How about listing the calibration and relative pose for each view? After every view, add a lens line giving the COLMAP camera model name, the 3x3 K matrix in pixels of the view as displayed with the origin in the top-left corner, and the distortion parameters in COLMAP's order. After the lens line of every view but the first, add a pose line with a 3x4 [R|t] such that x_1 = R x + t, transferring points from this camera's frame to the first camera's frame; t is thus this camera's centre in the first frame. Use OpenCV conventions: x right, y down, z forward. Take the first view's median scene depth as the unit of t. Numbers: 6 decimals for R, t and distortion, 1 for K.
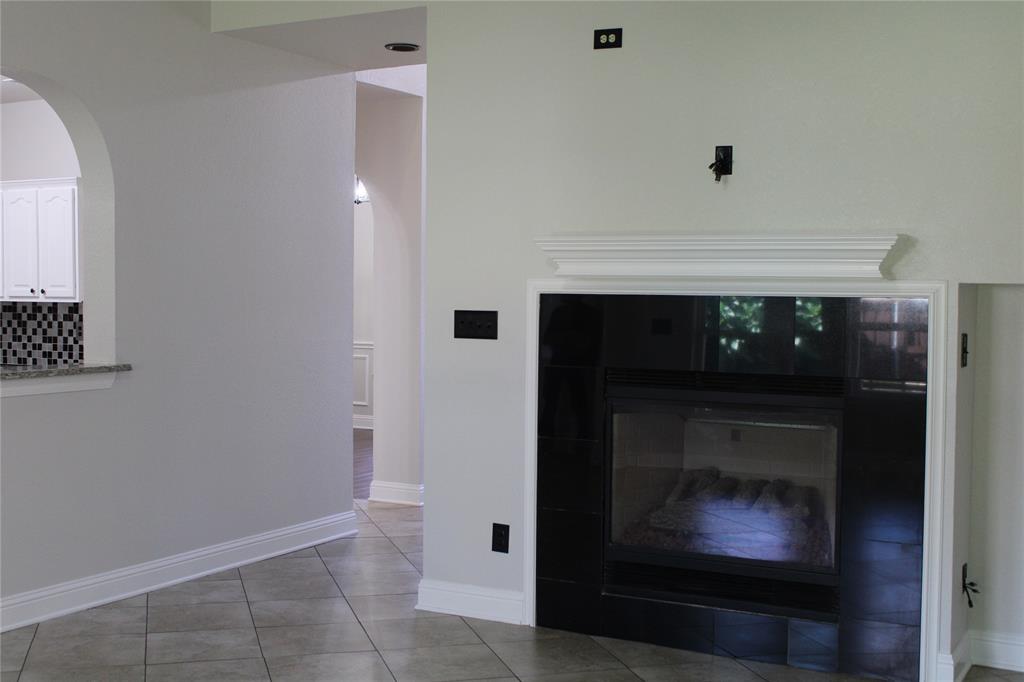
lens RADIAL K [[1262.6, 0, 512.0], [0, 1262.6, 341.0], [0, 0, 1]] dist [-0.049660, 0.028440]
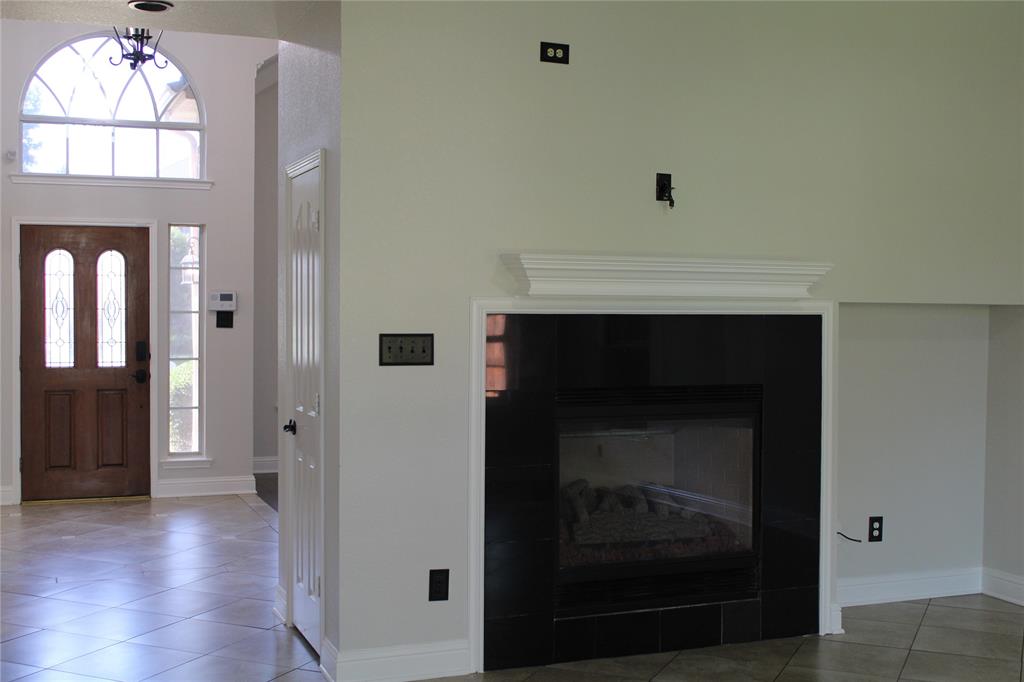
lens RADIAL K [[1262.6, 0, 512.0], [0, 1262.6, 341.0], [0, 0, 1]] dist [-0.049660, 0.028440]
pose [[0.617982, -0.029965, 0.785621, -0.719107], [0.033461, 0.999370, 0.011796, -0.028496], [-0.785480, 0.018998, 0.618596, 0.421929]]
